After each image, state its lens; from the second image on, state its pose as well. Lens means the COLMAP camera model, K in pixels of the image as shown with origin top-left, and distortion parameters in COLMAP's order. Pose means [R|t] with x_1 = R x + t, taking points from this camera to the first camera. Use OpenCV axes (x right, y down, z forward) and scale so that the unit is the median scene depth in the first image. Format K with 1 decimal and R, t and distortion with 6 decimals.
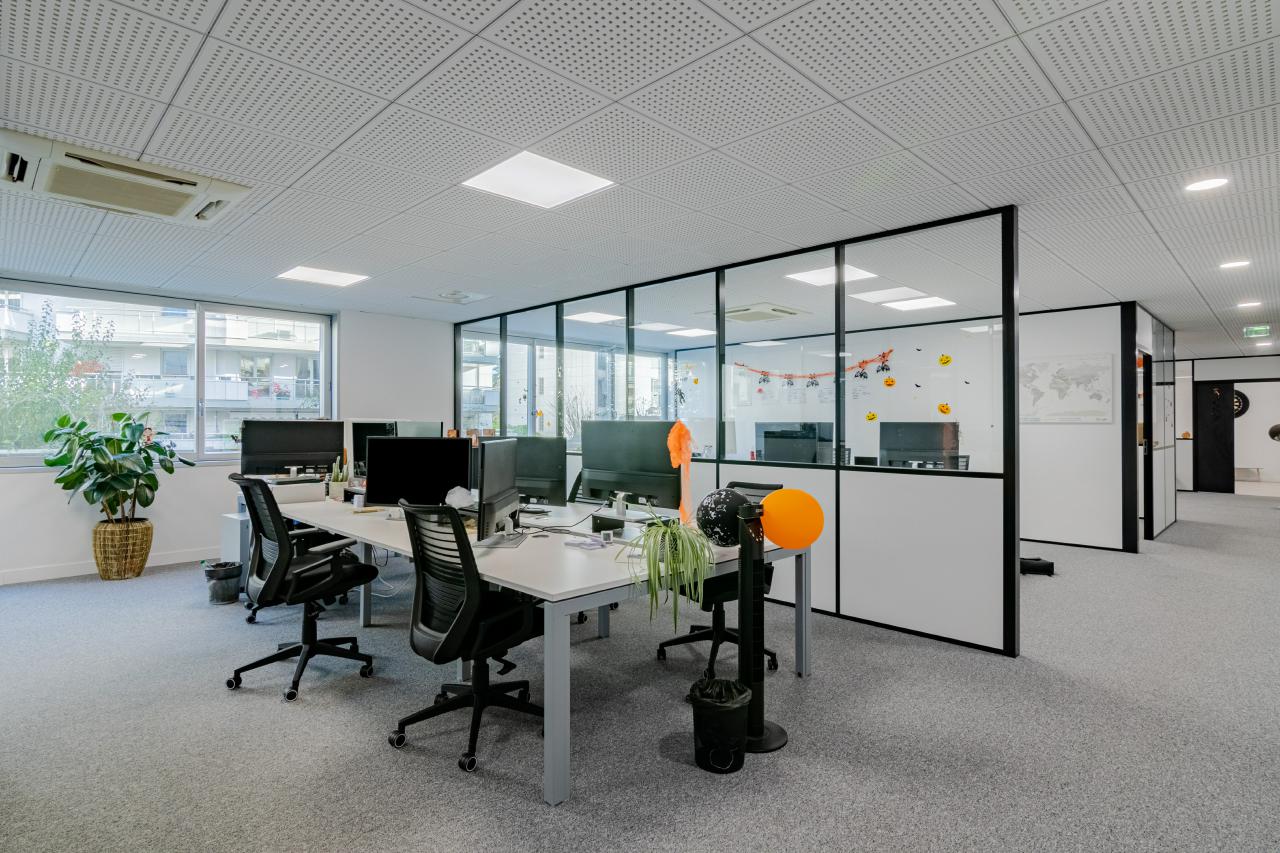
lens RADIAL K [[606.3, 0, 639.4], [0, 606.3, 421.4], [0, 0, 1]] dist [-0.033860, 0.000641]
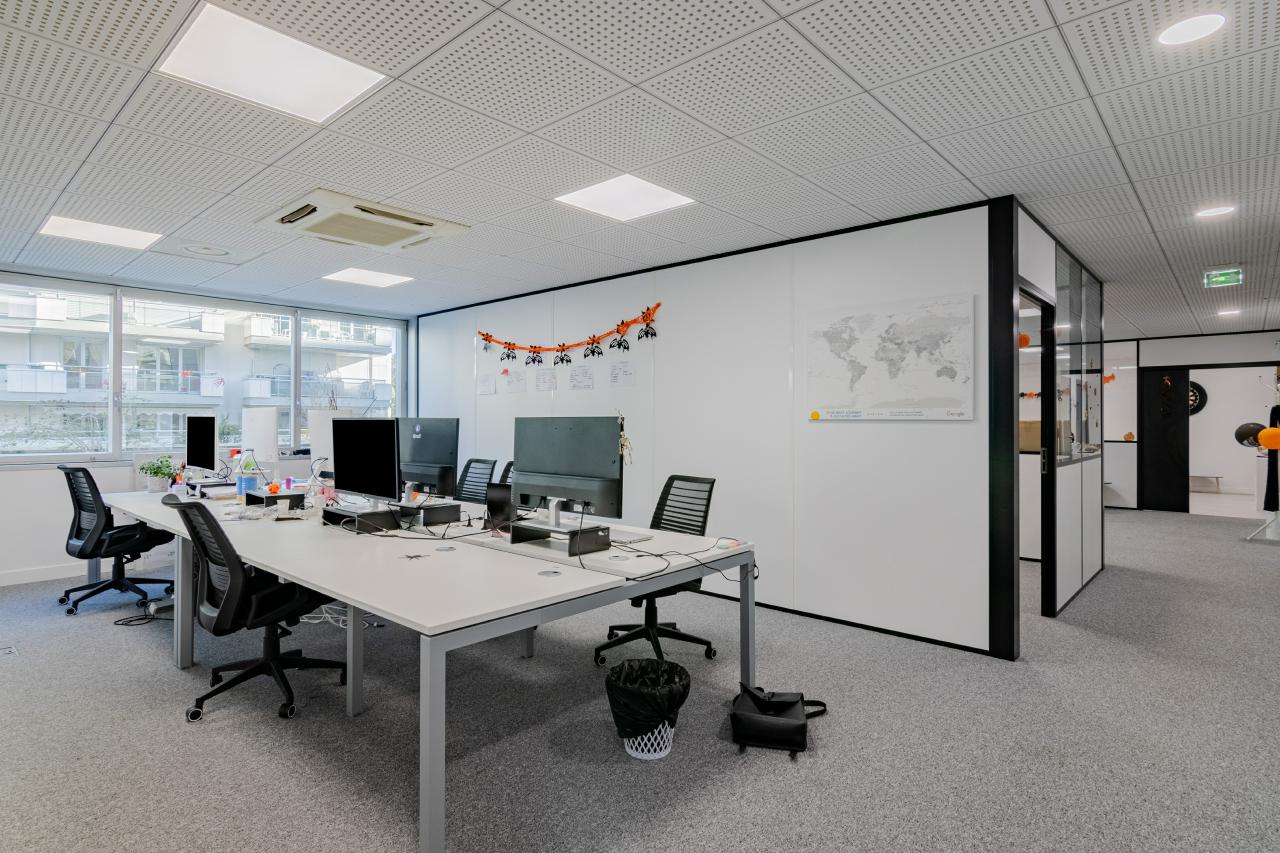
lens RADIAL K [[666.4, 0, 640.0], [0, 666.4, 426.5], [0, 0, 1]] dist [-0.001986, -0.001039]
pose [[0.994807, -0.001465, 0.101767, 0.295216], [0.000578, 0.999962, 0.008738, 0.002180], [-0.101776, -0.008633, 0.994770, 0.287720]]
